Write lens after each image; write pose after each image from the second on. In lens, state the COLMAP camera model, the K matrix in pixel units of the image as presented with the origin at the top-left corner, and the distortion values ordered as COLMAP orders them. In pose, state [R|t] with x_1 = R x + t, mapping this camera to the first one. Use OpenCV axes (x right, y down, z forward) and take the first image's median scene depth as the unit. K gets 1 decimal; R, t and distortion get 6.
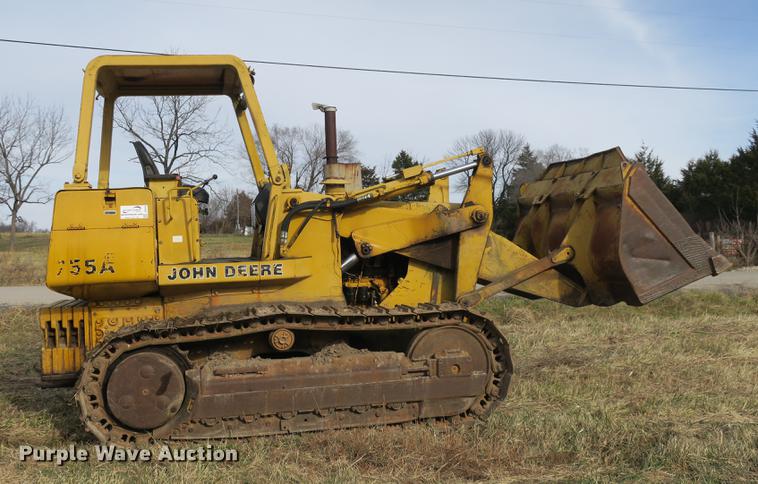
lens RADIAL K [[767.9, 0, 344.5], [0, 767.9, 237.6], [0, 0, 1]] dist [-0.011074, -0.003017]
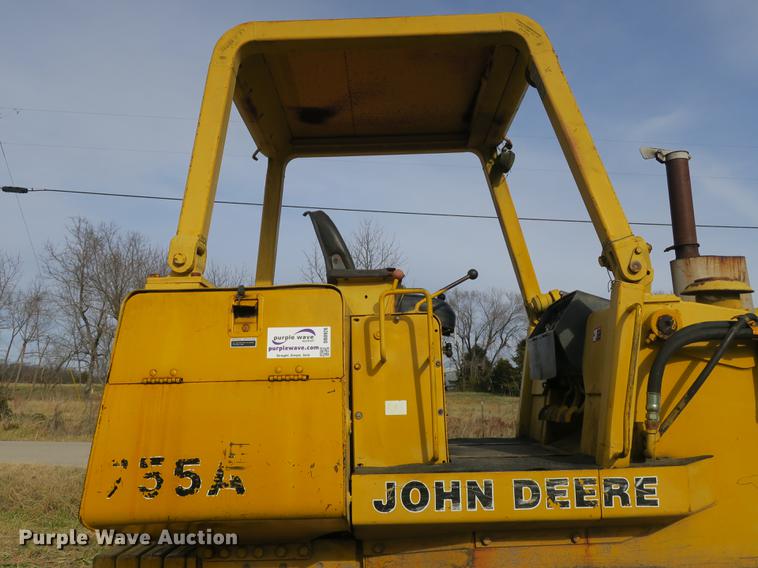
lens RADIAL K [[670.3, 0, 381.9], [0, 670.3, 283.4], [0, 0, 1]] dist [-0.007789, -0.003819]
pose [[0.981757, -0.014740, -0.189567, -0.147177], [-0.015793, 0.987225, -0.158550, -0.007293], [0.189483, 0.158652, 0.968982, 0.597862]]
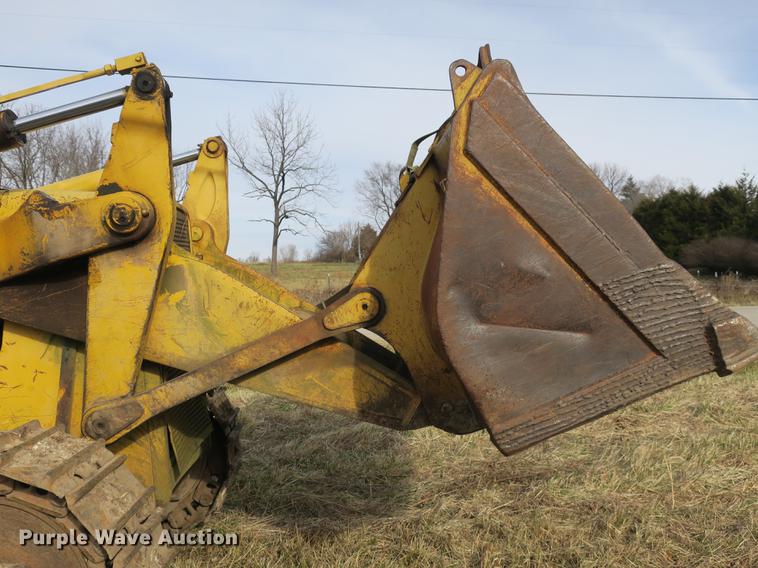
lens RADIAL K [[670.3, 0, 381.9], [0, 670.3, 283.4], [0, 0, 1]] dist [-0.007789, -0.003819]
pose [[0.990699, 0.001931, -0.136056, 0.372566], [0.001645, 0.999656, 0.026167, -0.001920], [0.136060, -0.026148, 0.990355, 0.678451]]
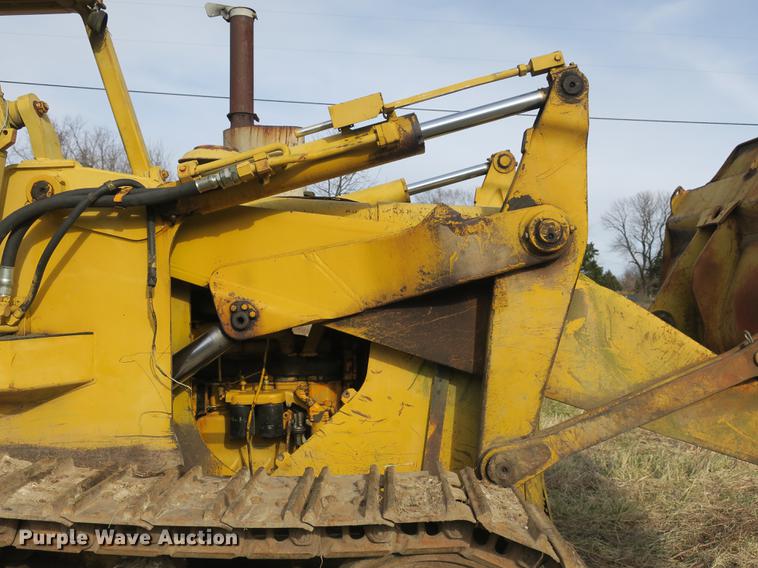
lens RADIAL K [[670.3, 0, 381.9], [0, 670.3, 283.4], [0, 0, 1]] dist [-0.007789, -0.003819]
pose [[0.981687, 0.017851, -0.189661, 0.163858], [-0.020095, 0.999749, -0.009913, 0.000023], [0.189436, 0.013543, 0.981800, 0.689767]]
